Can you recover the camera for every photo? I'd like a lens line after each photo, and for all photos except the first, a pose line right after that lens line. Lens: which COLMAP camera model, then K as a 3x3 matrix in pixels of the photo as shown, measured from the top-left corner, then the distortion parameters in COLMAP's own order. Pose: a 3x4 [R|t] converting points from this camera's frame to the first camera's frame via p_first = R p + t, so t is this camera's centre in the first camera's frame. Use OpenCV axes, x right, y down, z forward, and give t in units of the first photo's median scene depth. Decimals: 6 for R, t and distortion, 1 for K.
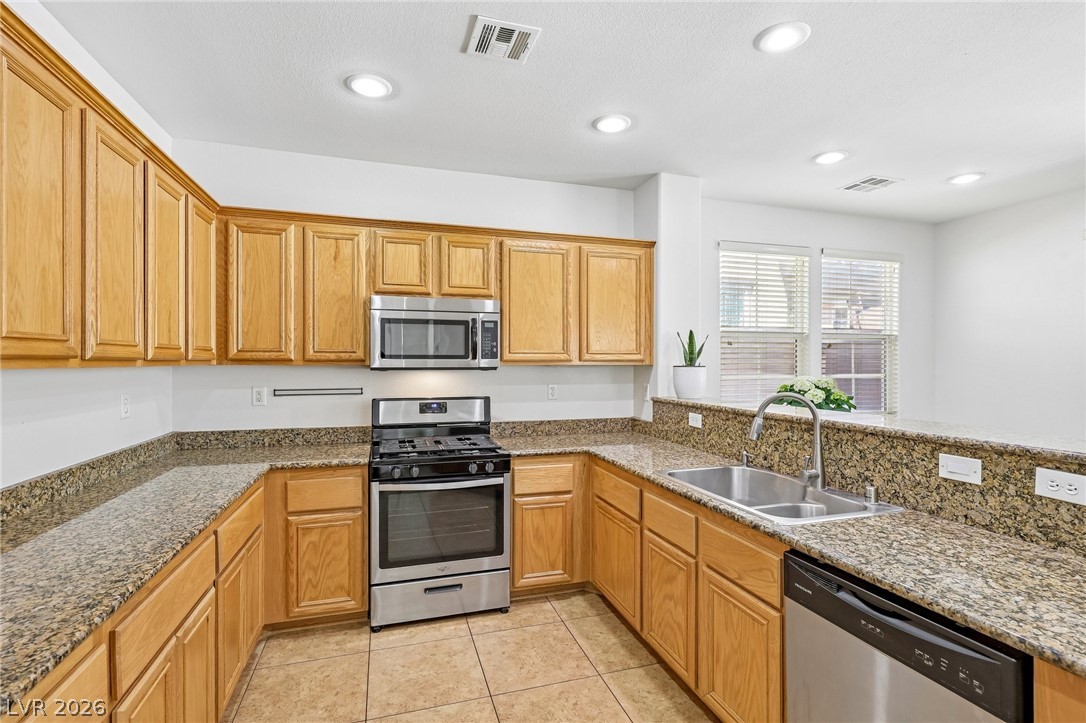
lens RADIAL K [[509.4, 0, 542.8], [0, 509.4, 361.7], [0, 0, 1]] dist [-0.001732, 0.000593]
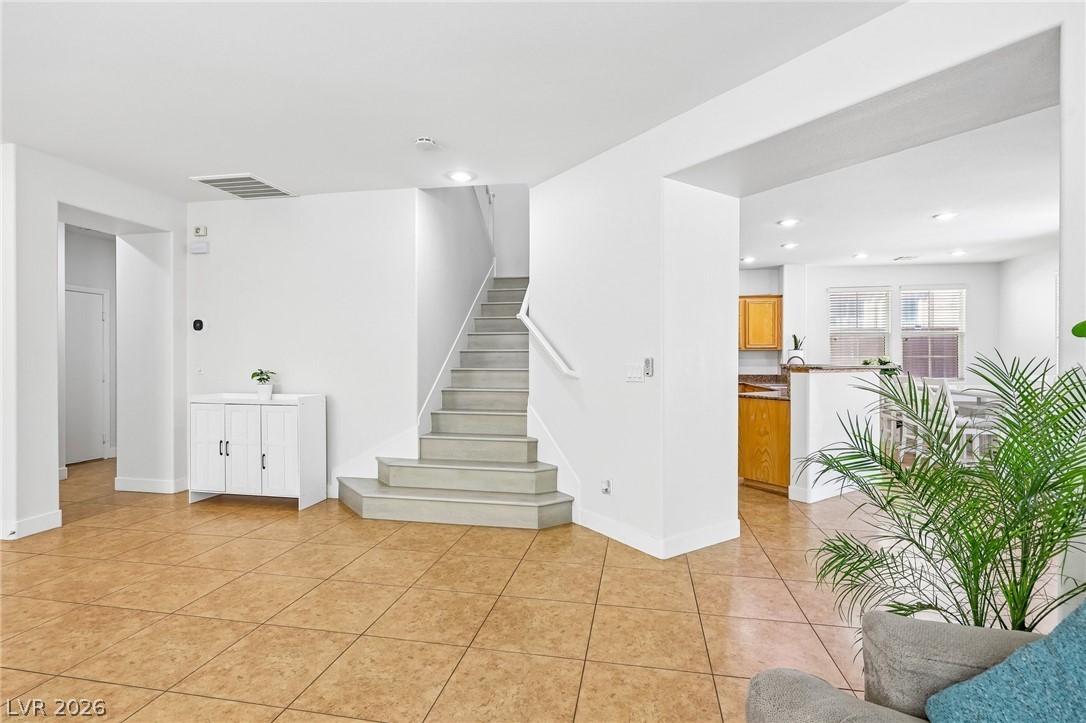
lens RADIAL K [[526.5, 0, 530.6], [0, 526.5, 363.5], [0, 0, 1]] dist [-0.012135, -0.000149]
pose [[0.875112, 0.002074, -0.483916, 0.446043], [0.000172, 0.999989, 0.004598, 0.067976], [0.483921, -0.004107, 0.875102, -1.893717]]
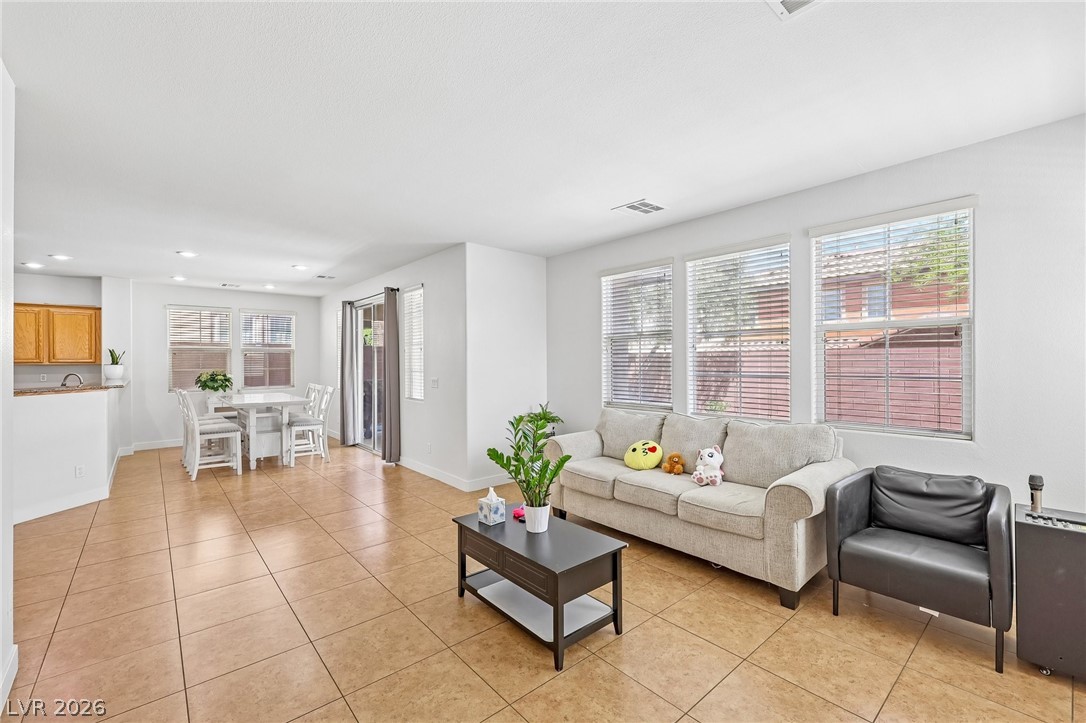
lens RADIAL K [[470.6, 0, 531.7], [0, 470.6, 361.6], [0, 0, 1]] dist [0.021141, -0.000533]
pose [[0.929824, -0.004411, 0.367978, 1.419037], [0.005219, 0.999986, -0.001200, 0.009146], [-0.367968, 0.003037, 0.929834, -1.901302]]
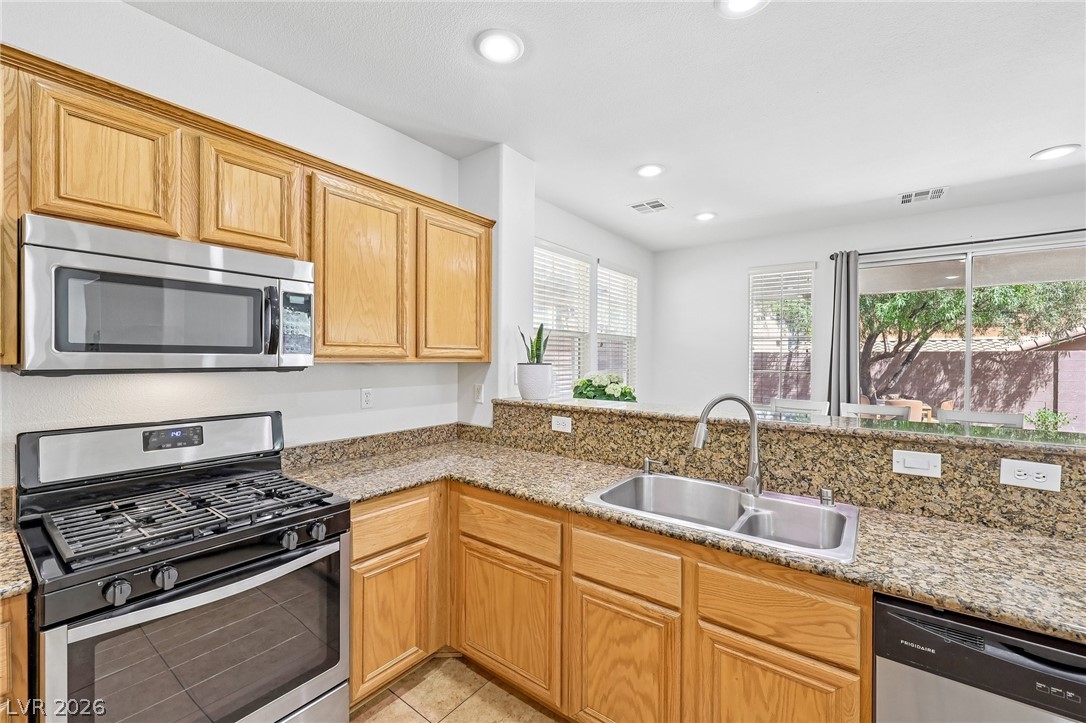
lens RADIAL K [[444.6, 0, 543.0], [0, 444.6, 360.2], [0, 0, 1]] dist [-0.002553, 0.001042]
pose [[0.813553, 0.000087, 0.581491, -0.188080], [-0.004458, 0.999972, 0.006088, -0.002204], [-0.581474, -0.007546, 0.813530, 0.395955]]
